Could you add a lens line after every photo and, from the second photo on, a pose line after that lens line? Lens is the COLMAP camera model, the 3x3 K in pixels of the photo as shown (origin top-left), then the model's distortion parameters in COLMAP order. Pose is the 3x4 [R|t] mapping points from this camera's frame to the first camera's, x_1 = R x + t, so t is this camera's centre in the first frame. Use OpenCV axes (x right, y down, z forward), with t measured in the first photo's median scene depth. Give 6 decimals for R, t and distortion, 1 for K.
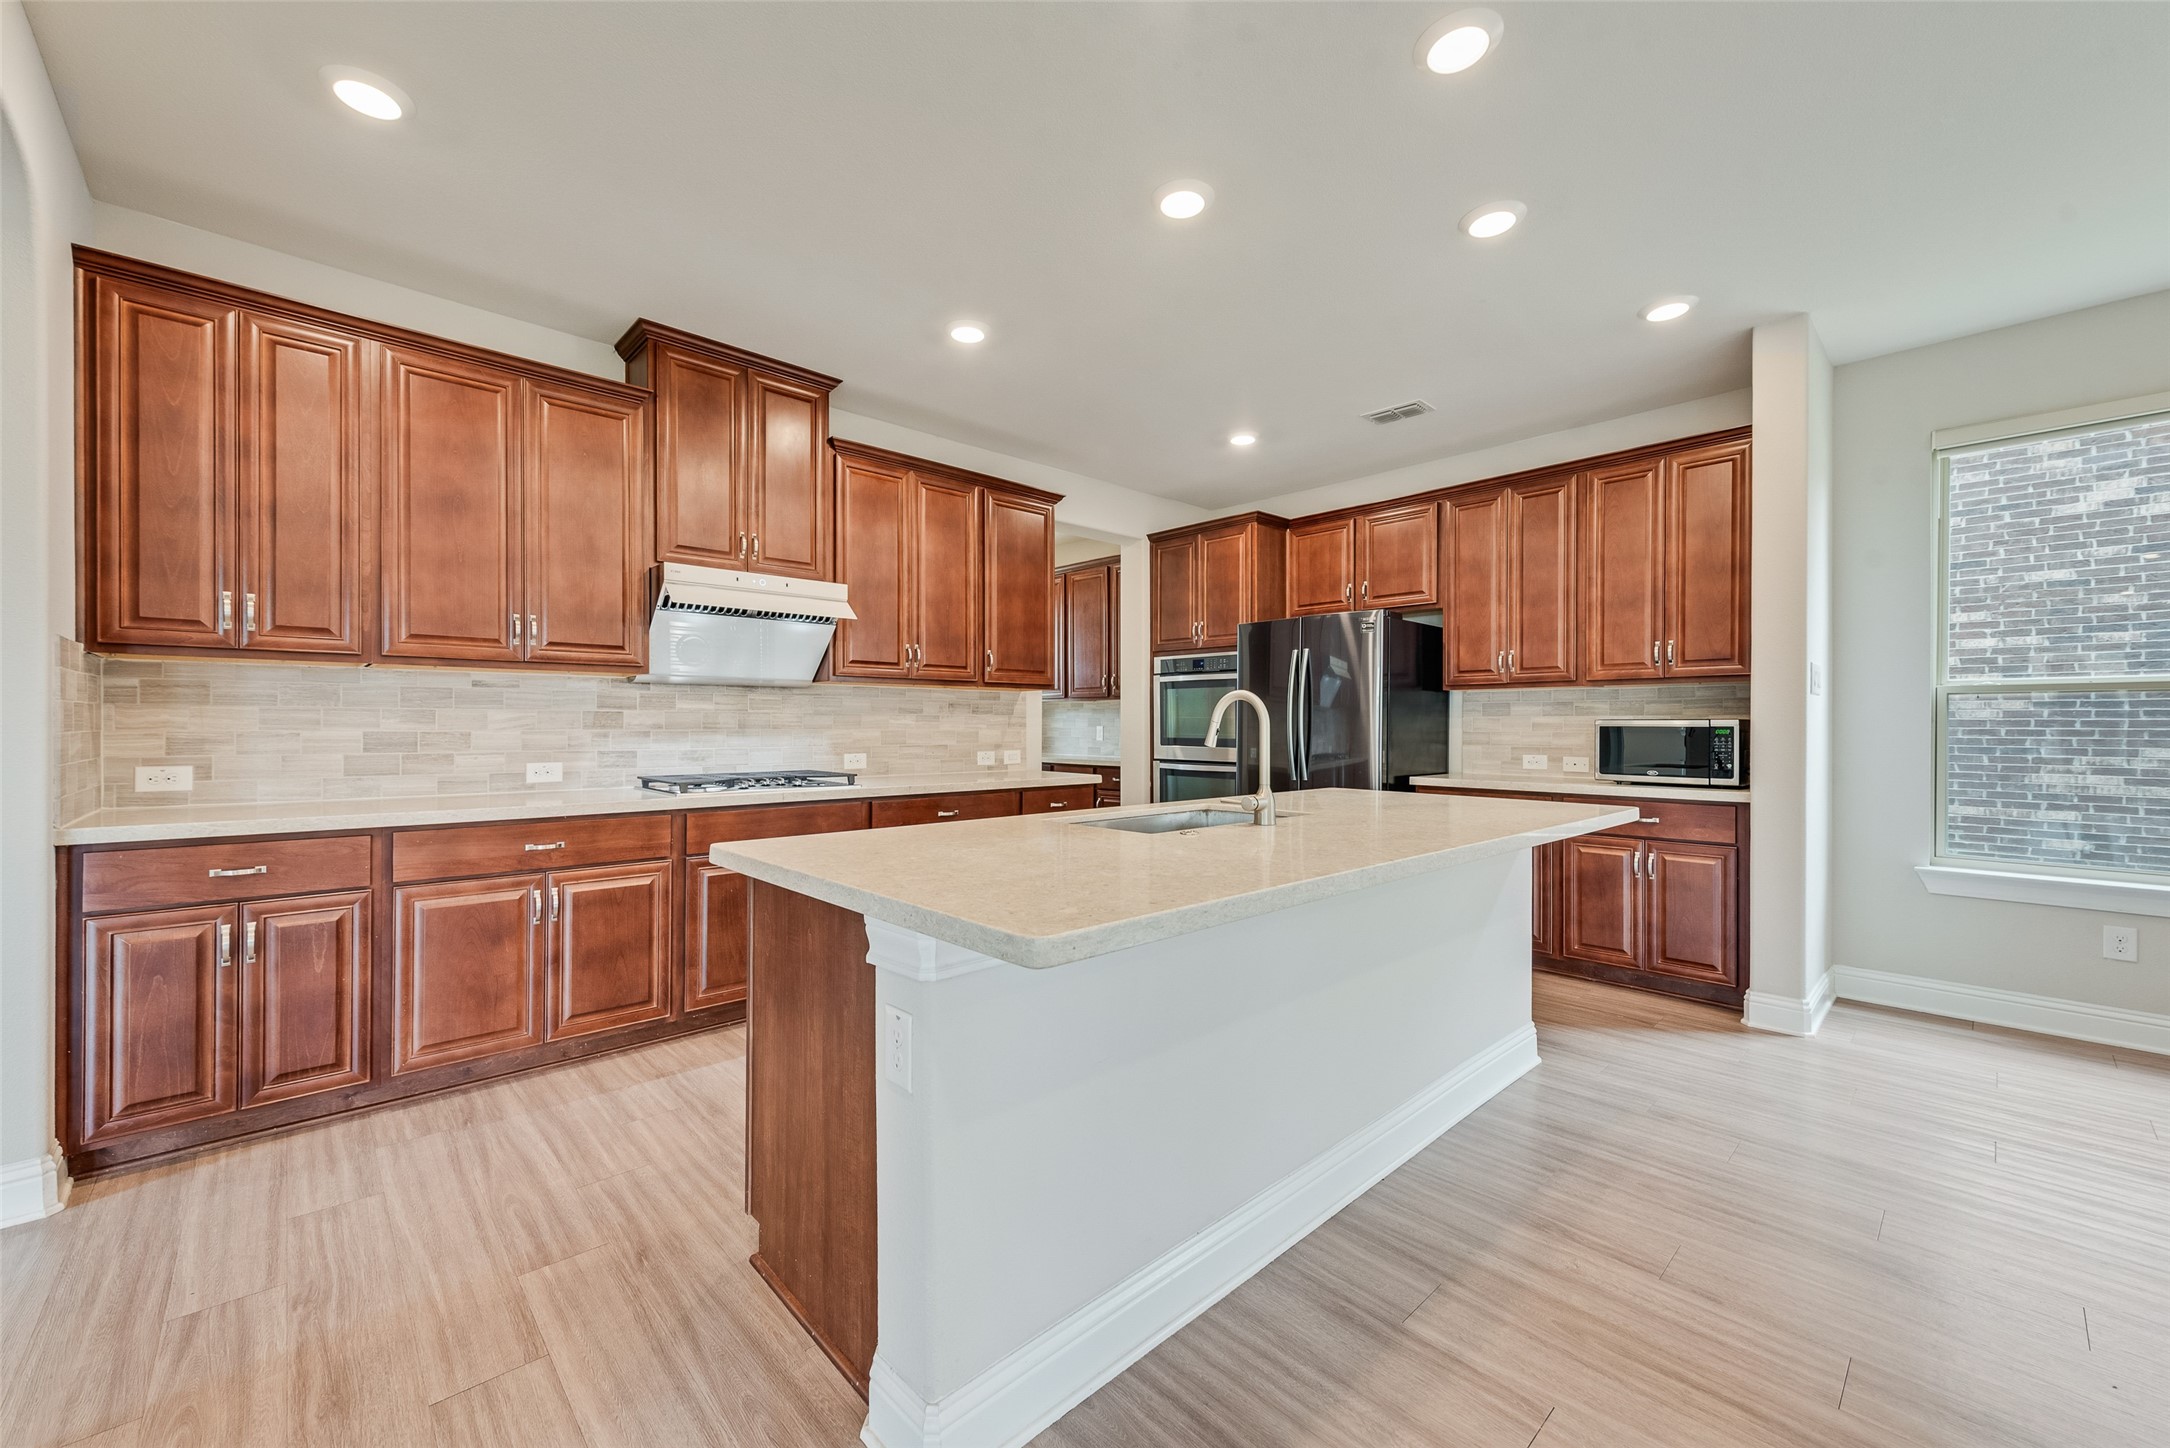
lens RADIAL K [[848.8, 0, 1075.4], [0, 848.8, 725.1], [0, 0, 1]] dist [0.009675, -0.001249]
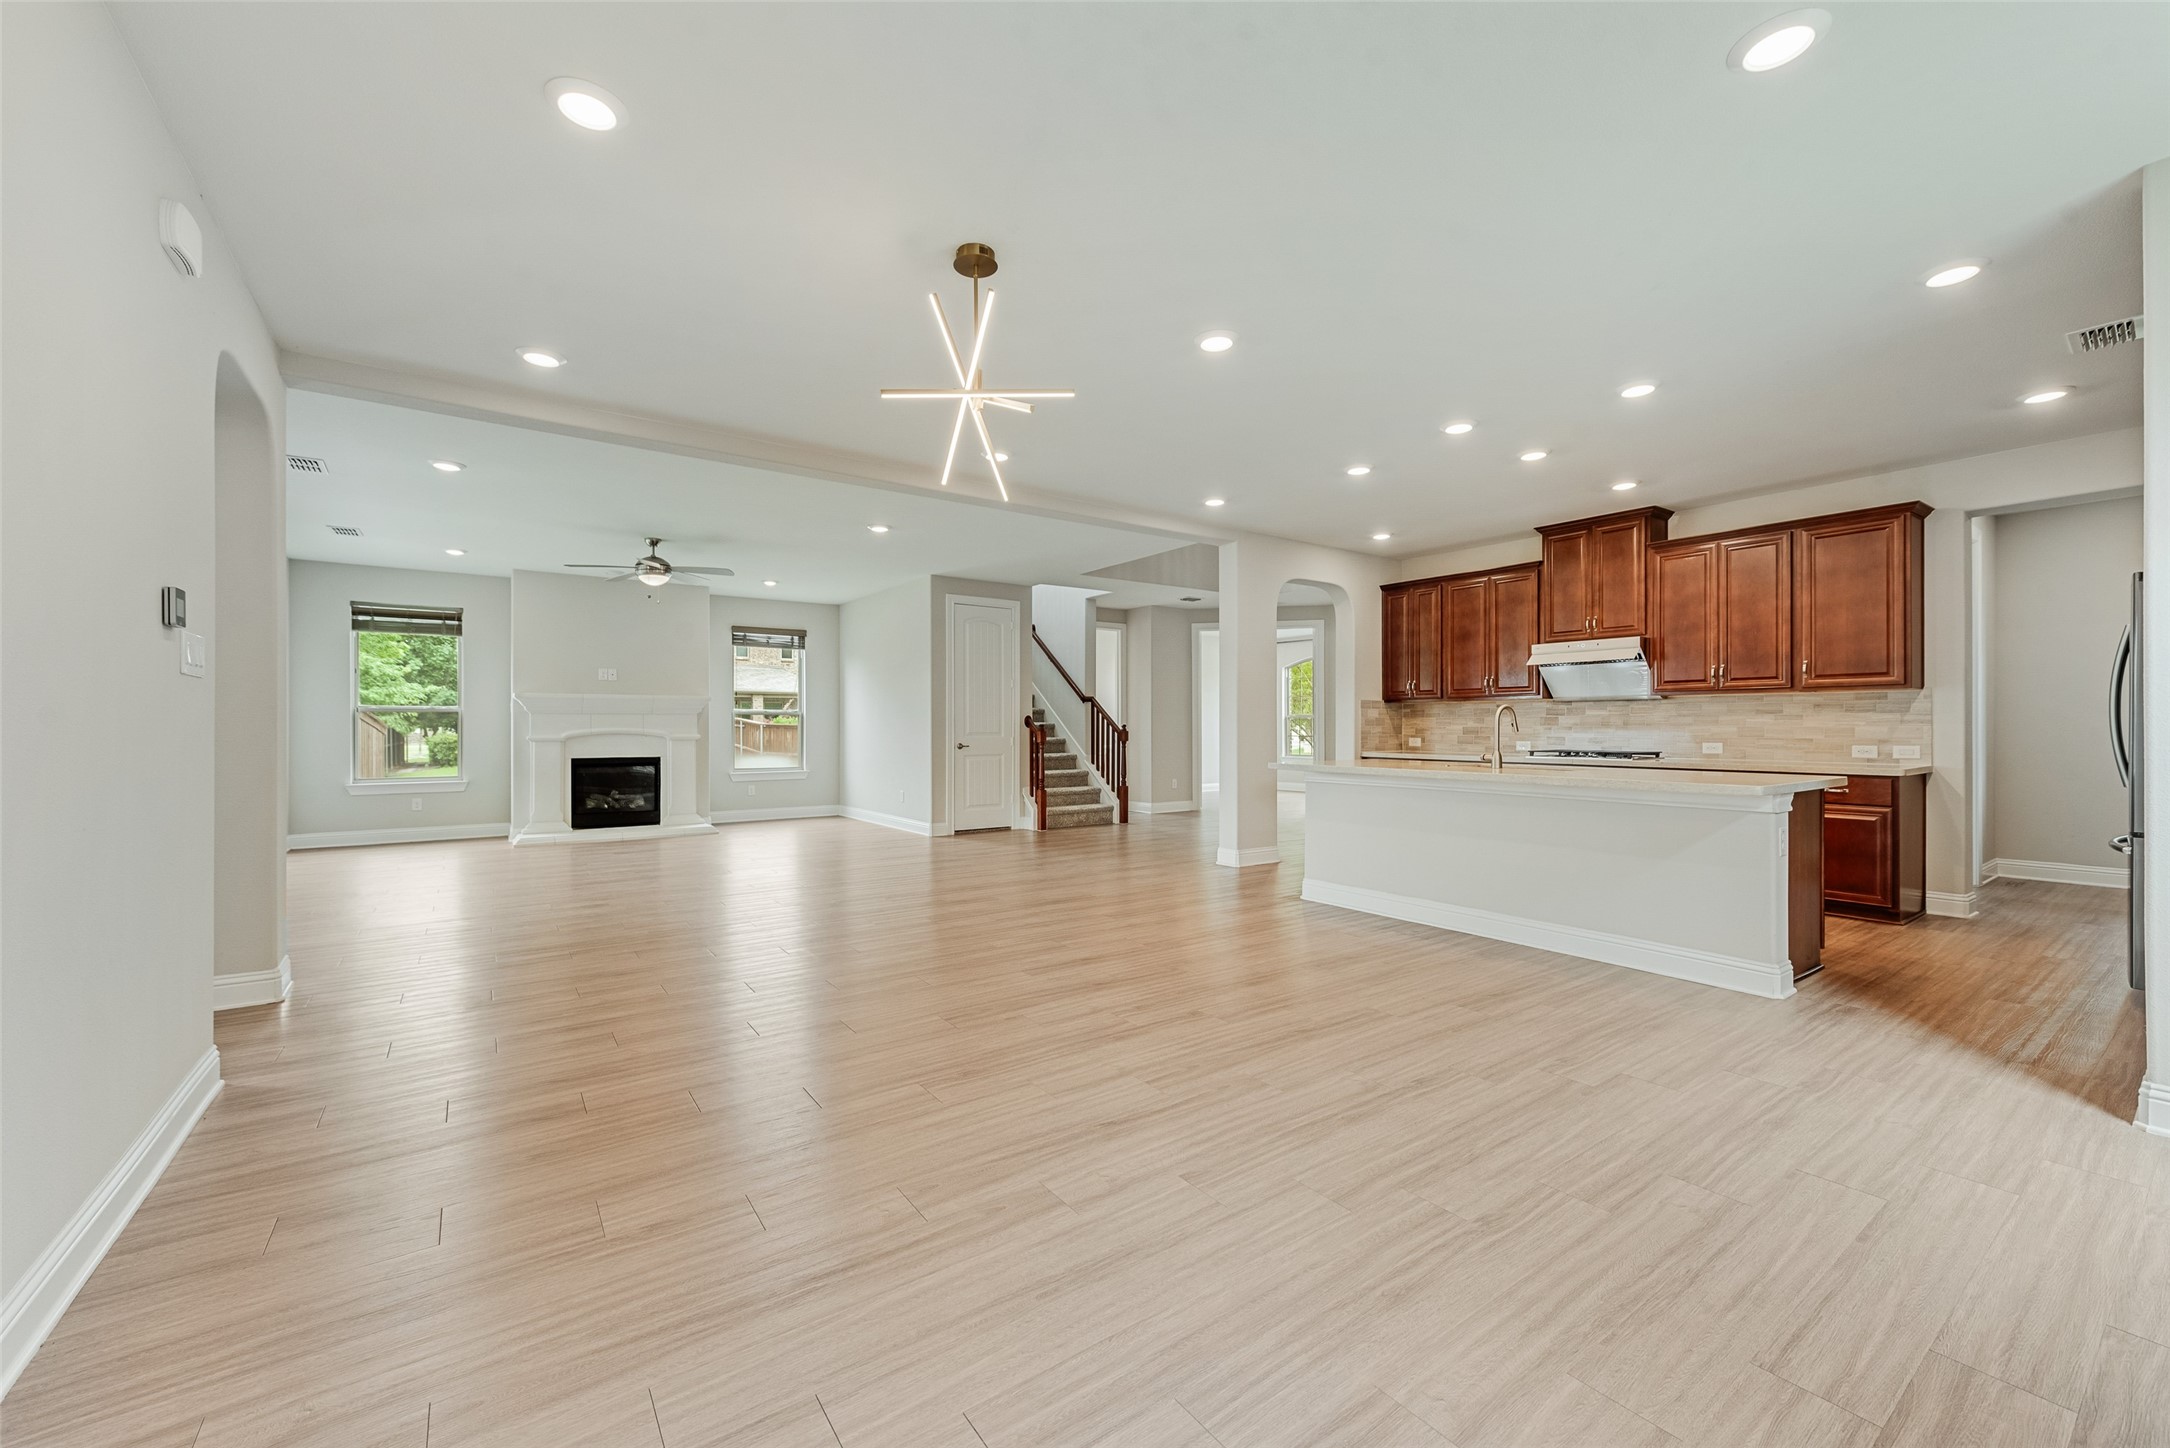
lens RADIAL K [[848.8, 0, 1079.8], [0, 848.8, 722.4], [0, 0, 1]] dist [0.009675, -0.001249]
pose [[-0.126932, -0.007866, -0.991880, 1.290450], [-0.000303, 0.999969, -0.007891, 0.010774], [0.991911, -0.000701, -0.126930, 0.126151]]
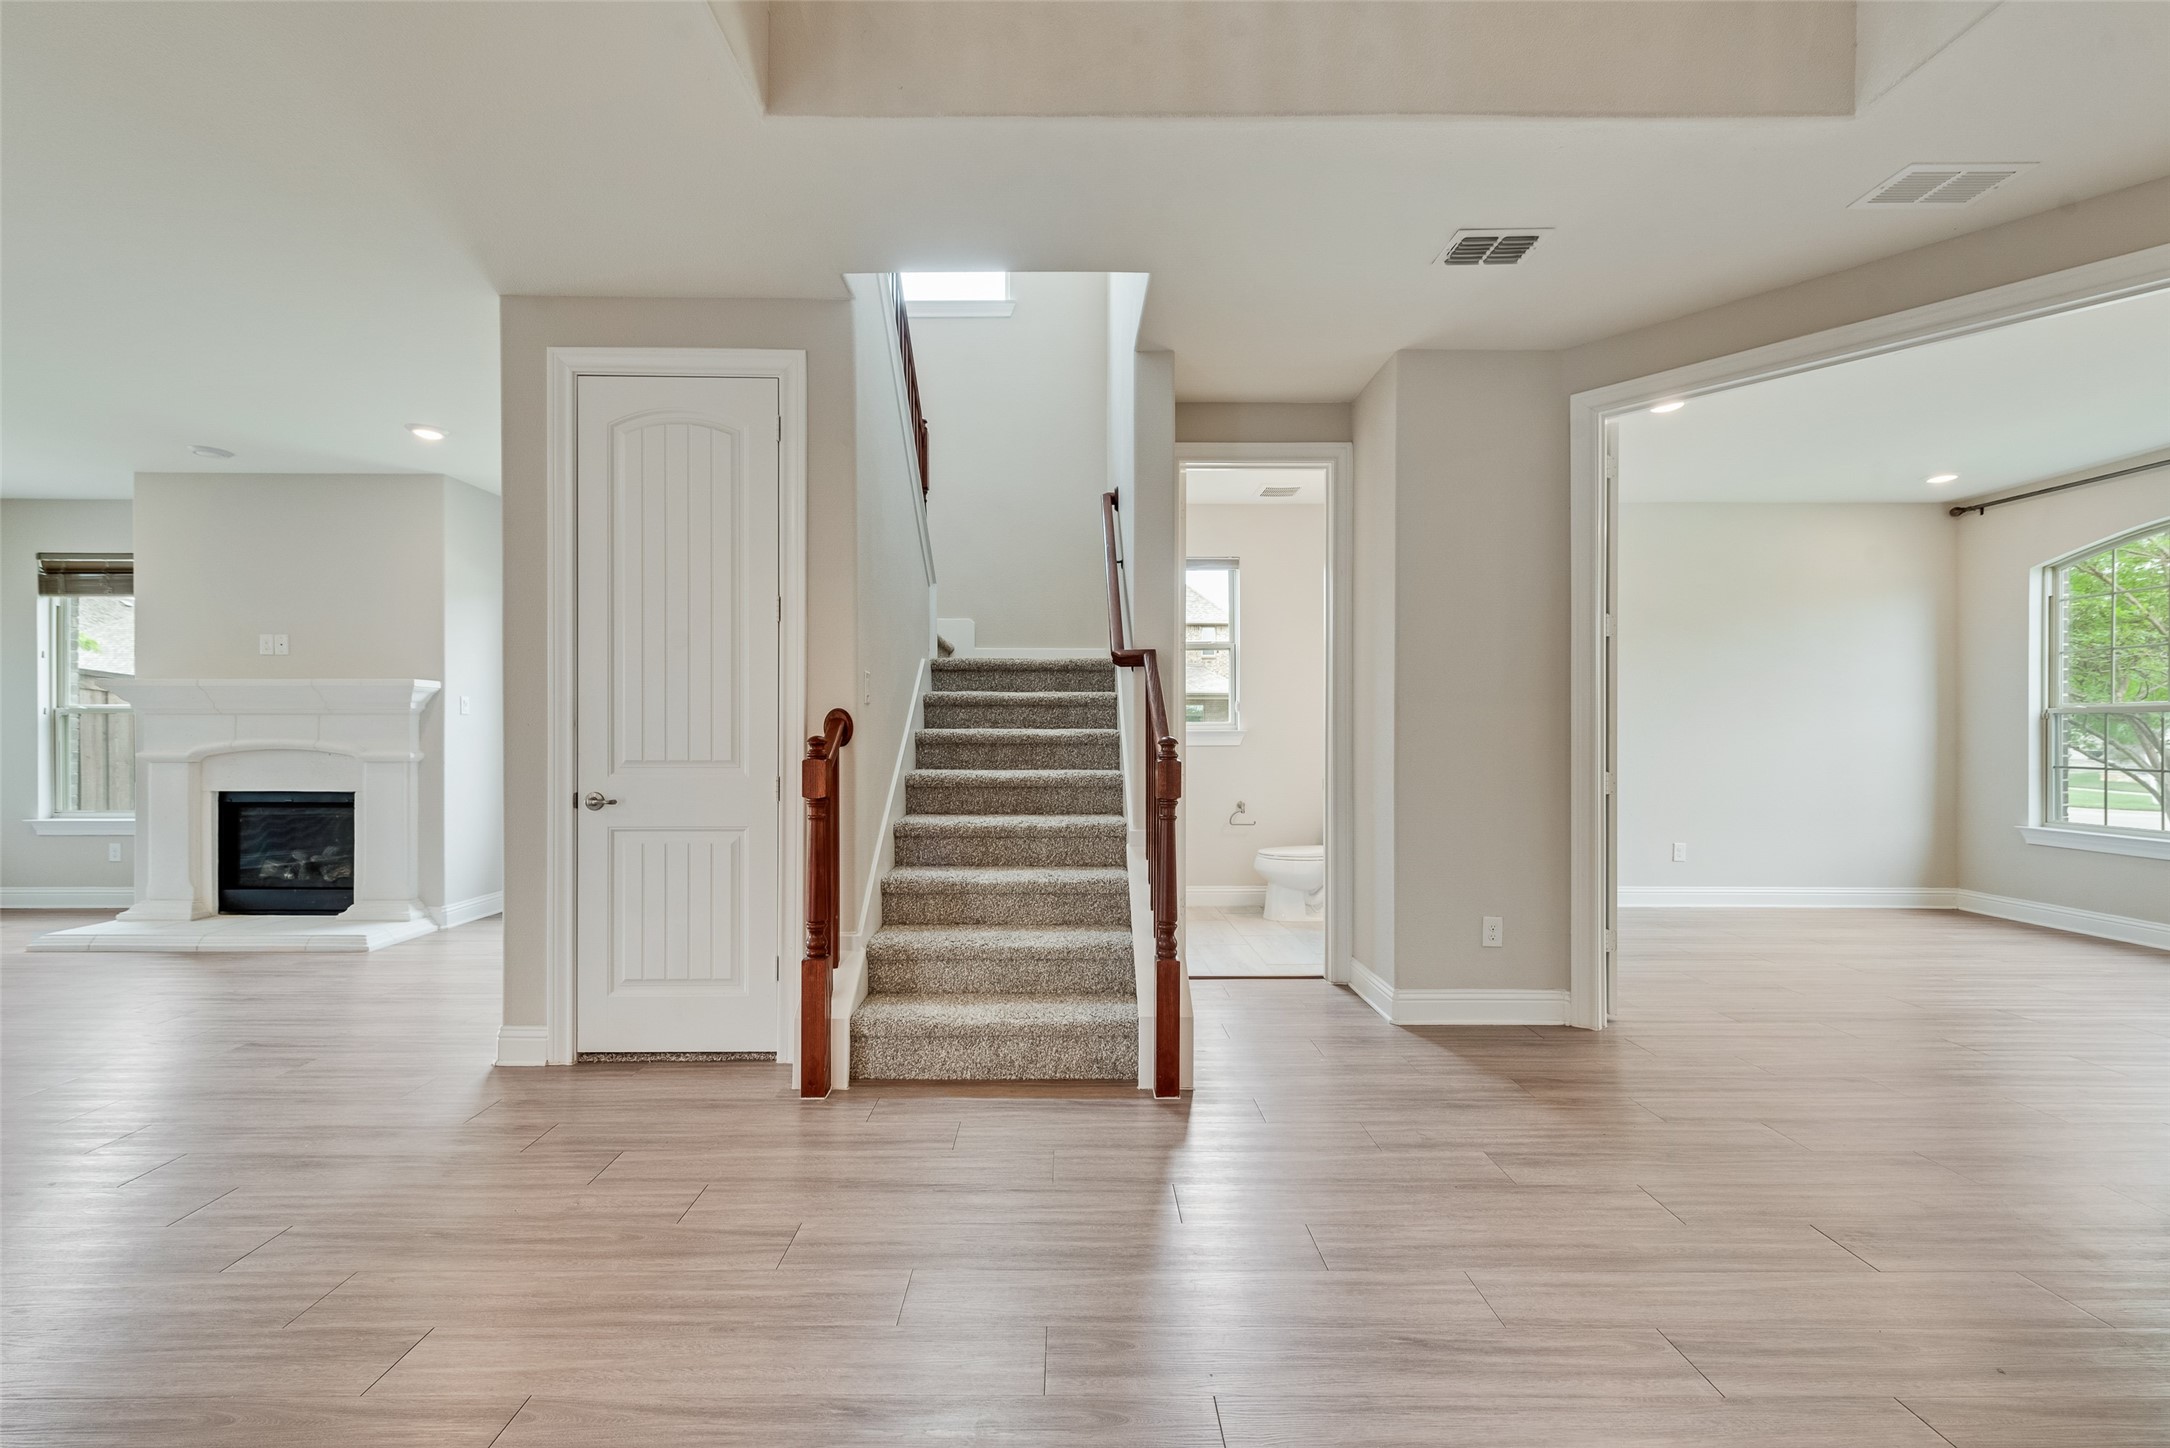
lens RADIAL K [[848.8, 0, 1072.7], [0, 848.8, 733.2], [0, 0, 1]] dist [0.009675, -0.001249]
pose [[-0.675033, 0.000218, -0.737787, -0.503101], [-0.003243, 0.999989, 0.003262, -0.007002], [0.737780, 0.004594, -0.675025, 0.332451]]
